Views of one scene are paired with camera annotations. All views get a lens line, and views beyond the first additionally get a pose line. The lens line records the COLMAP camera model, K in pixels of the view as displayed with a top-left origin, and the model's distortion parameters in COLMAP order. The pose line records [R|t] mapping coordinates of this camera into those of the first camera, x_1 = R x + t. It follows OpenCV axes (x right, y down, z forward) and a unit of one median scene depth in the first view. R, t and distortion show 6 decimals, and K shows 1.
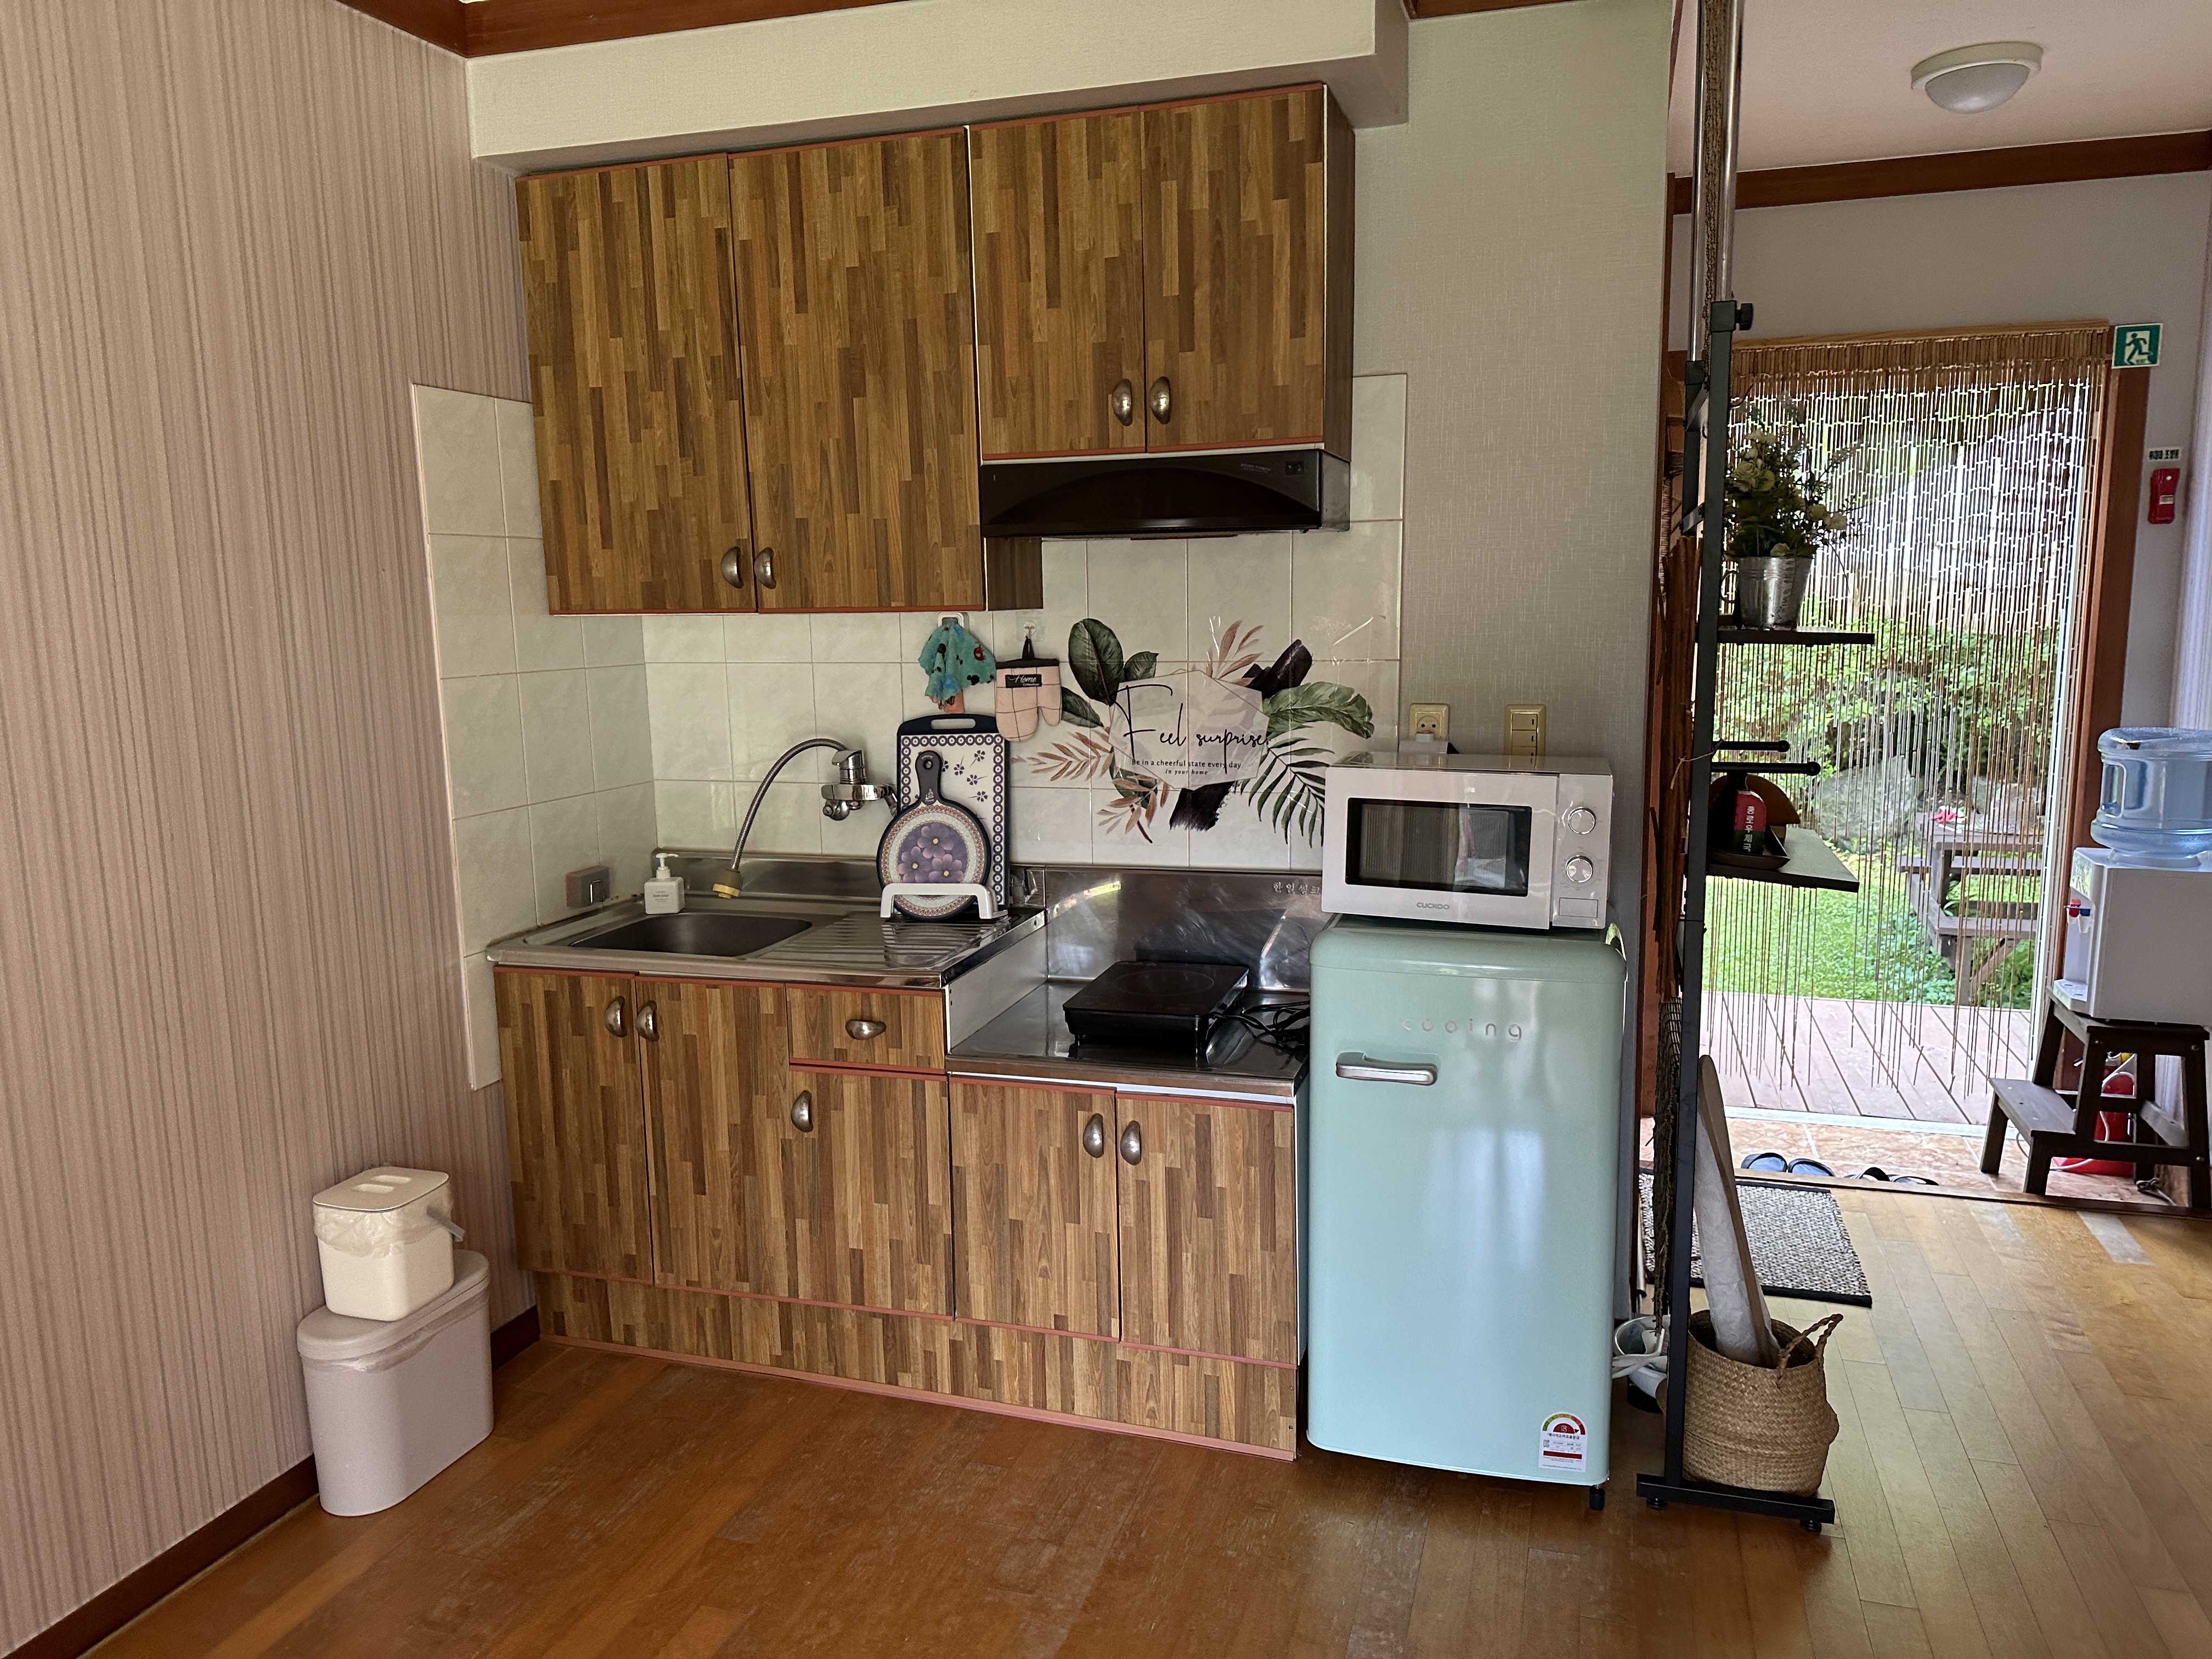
lens RADIAL K [[1542.1, 0, 1099.9], [0, 1542.1, 835.2], [0, 0, 1]] dist [0.144179, -0.215584]
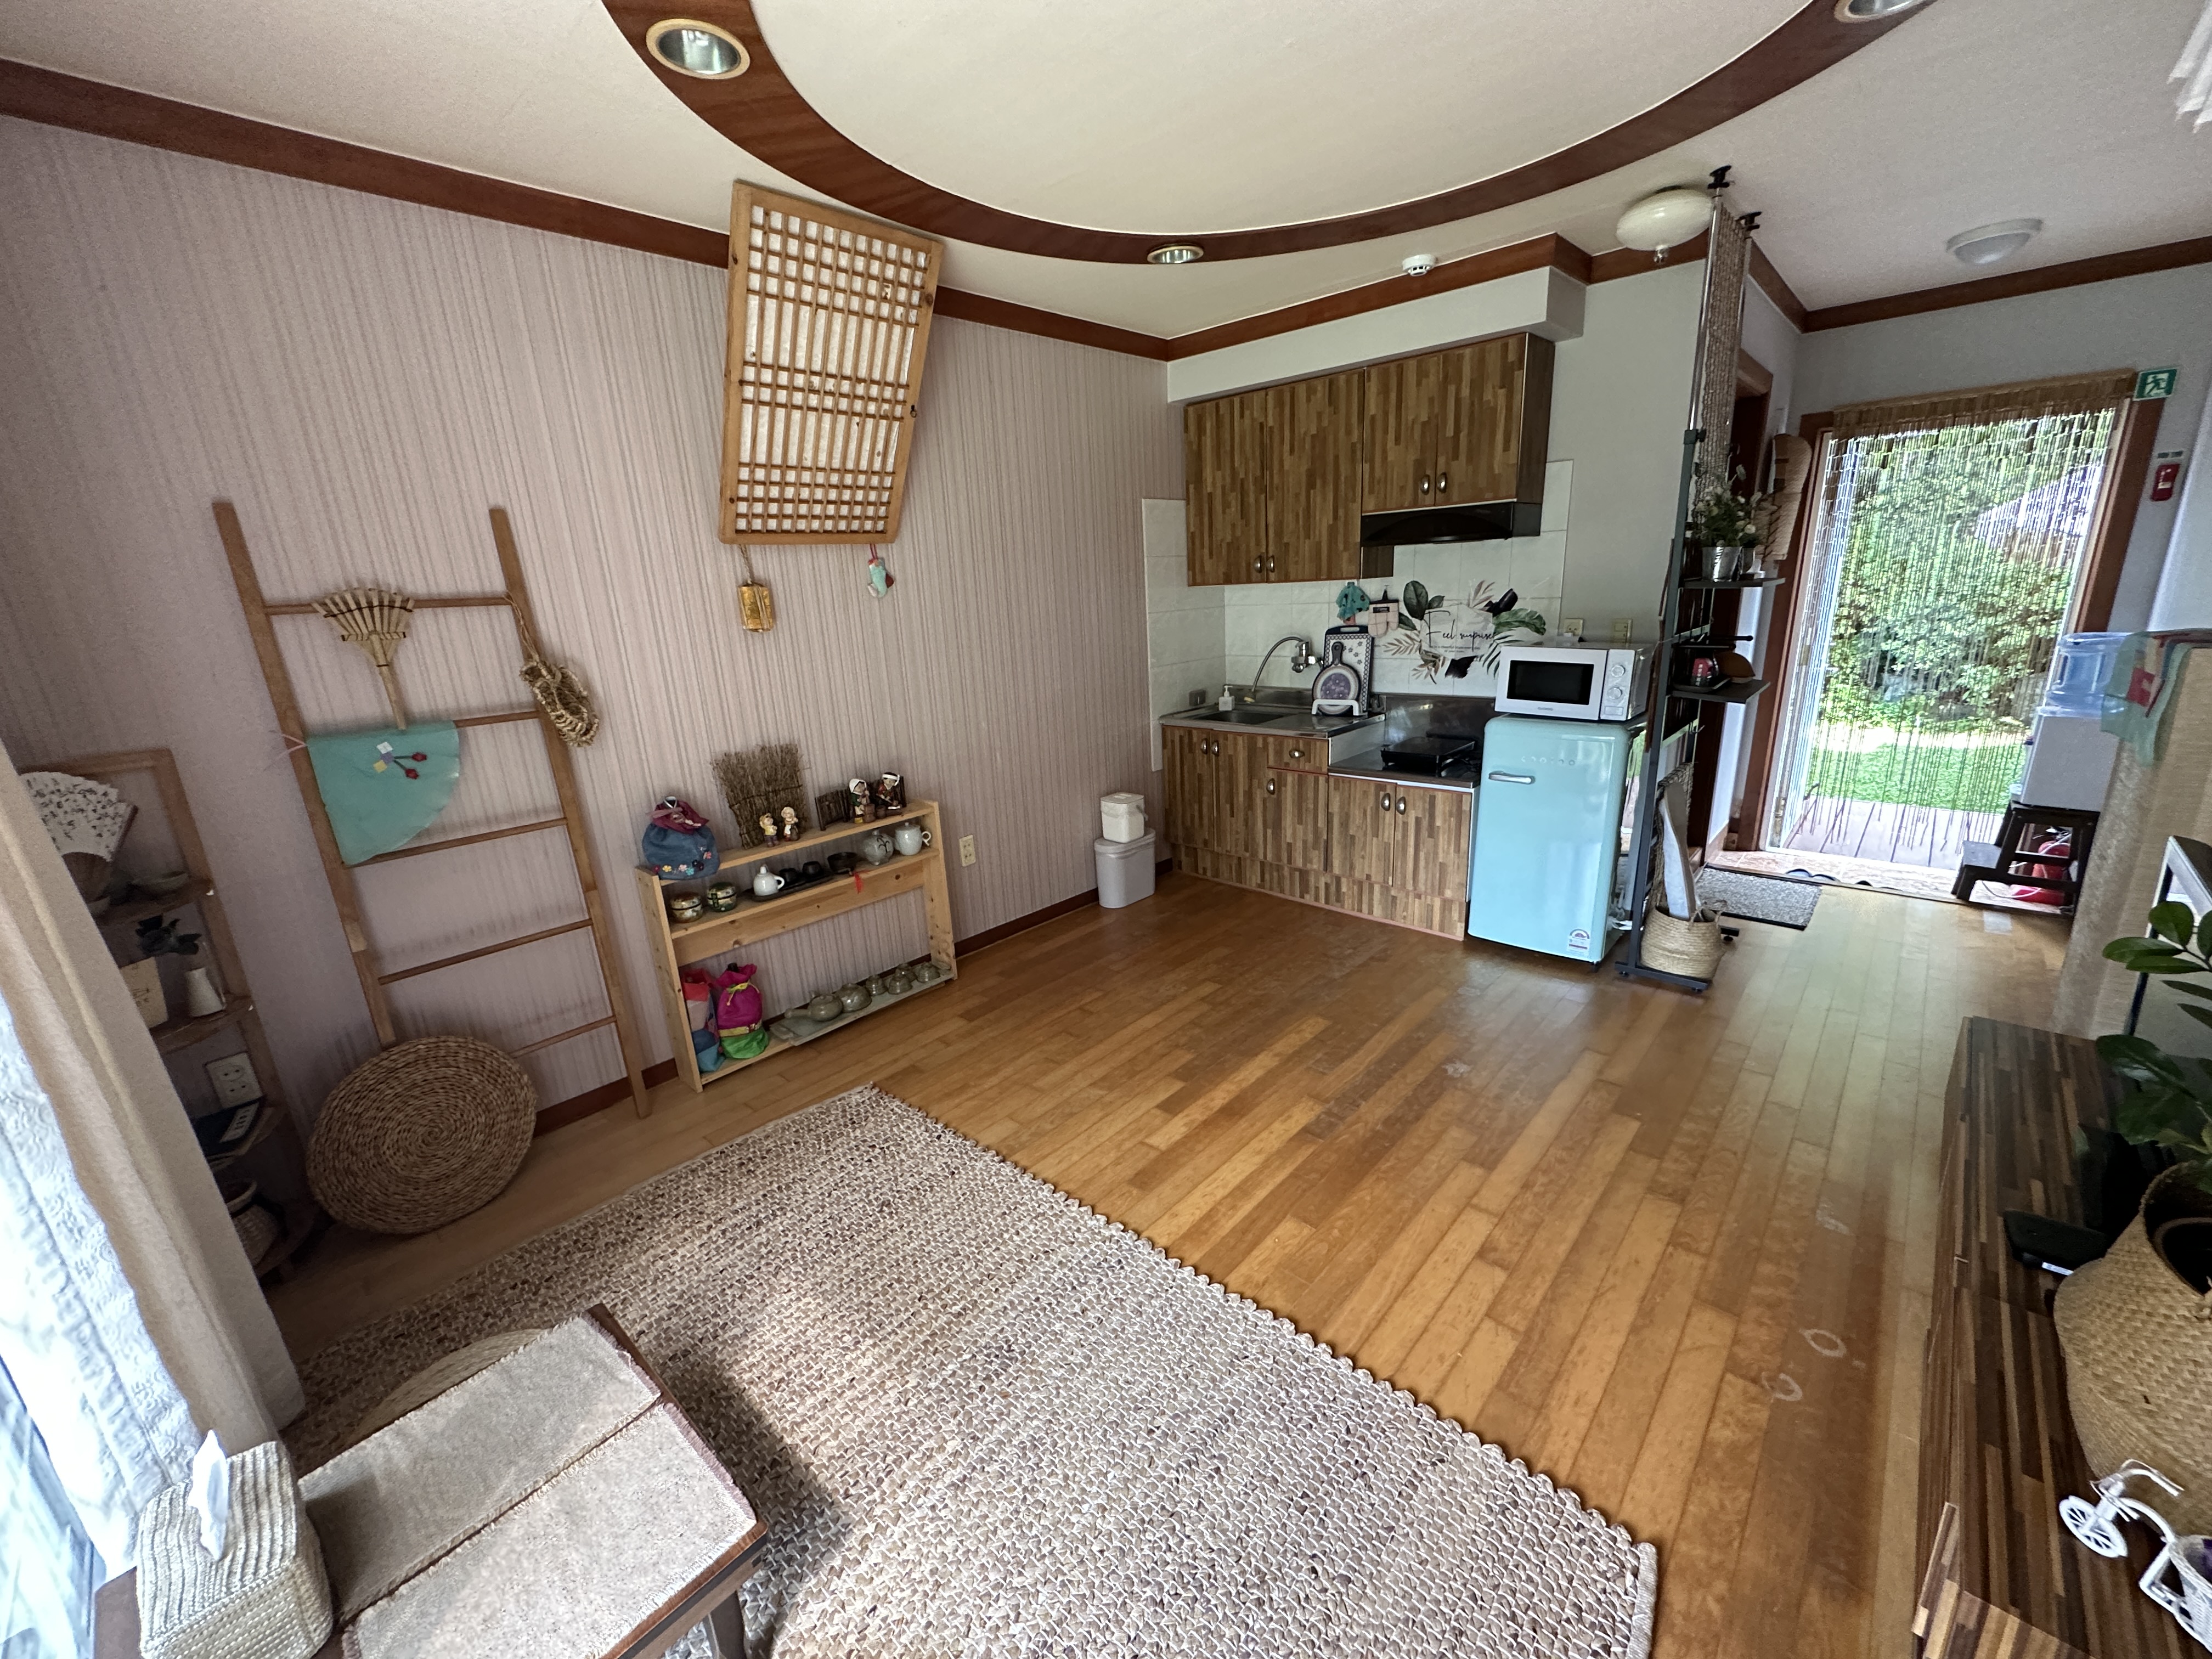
lens RADIAL K [[869.6, 0, 1102.3], [0, 869.6, 828.3], [0, 0, 1]] dist [-0.001090, -0.000338]
pose [[0.902721, 0.090996, -0.420493, 0.157714], [-0.031296, 0.988676, 0.146767, 0.045419], [0.429087, -0.119330, 0.895346, -0.381099]]
